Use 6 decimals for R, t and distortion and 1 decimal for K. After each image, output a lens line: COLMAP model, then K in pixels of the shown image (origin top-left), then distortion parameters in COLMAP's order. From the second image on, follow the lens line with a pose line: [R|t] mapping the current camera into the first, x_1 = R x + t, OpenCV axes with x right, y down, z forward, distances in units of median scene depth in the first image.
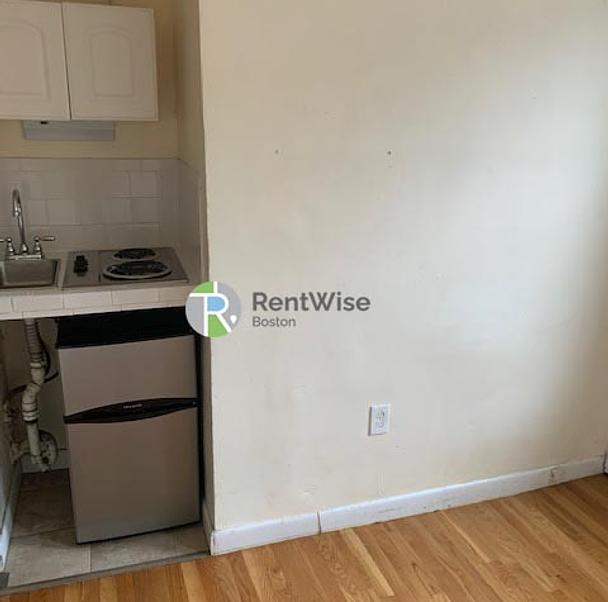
lens RADIAL K [[622.6, 0, 304.0], [0, 622.6, 301.0], [0, 0, 1]] dist [0.021917, -0.026652]
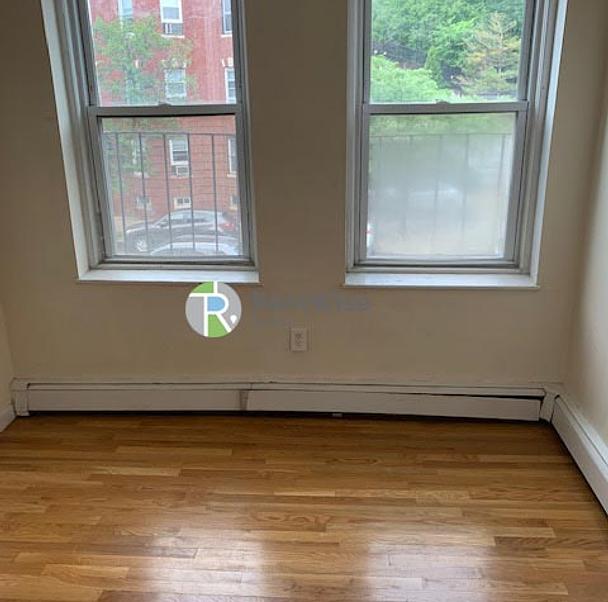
lens RADIAL K [[622.6, 0, 304.0], [0, 622.6, 301.0], [0, 0, 1]] dist [0.021917, -0.026652]
pose [[0.394768, -0.305869, 0.866373, -0.268694], [0.285837, 0.937051, 0.200578, -0.006867], [-0.873187, 0.168460, 0.457346, -0.033835]]
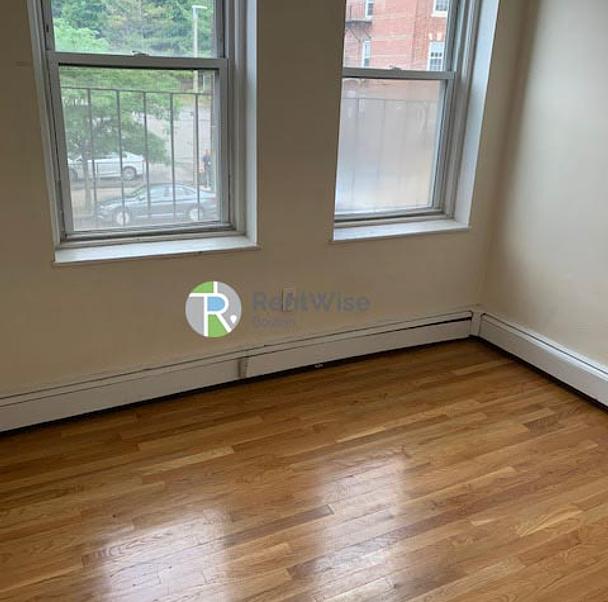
lens RADIAL K [[622.6, 0, 304.0], [0, 622.6, 301.0], [0, 0, 1]] dist [0.021917, -0.026652]
pose [[-0.147175, -0.366069, 0.918876, -0.383901], [0.243790, 0.886907, 0.392380, -0.167411], [-0.958596, 0.281761, -0.041287, 0.558118]]
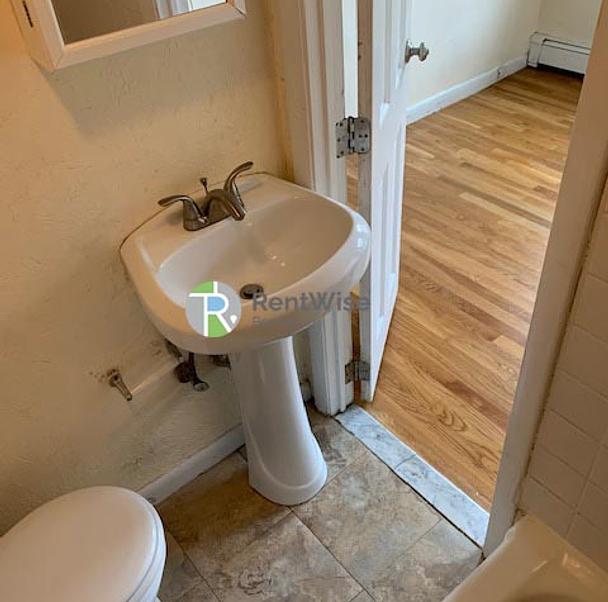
lens RADIAL K [[622.6, 0, 304.0], [0, 622.6, 301.0], [0, 0, 1]] dist [0.021917, -0.026652]
pose [[0.937677, -0.284278, 0.199868, -0.479015], [0.182927, 0.892796, 0.411648, 0.077270], [-0.295464, -0.349431, 0.889156, -0.340816]]
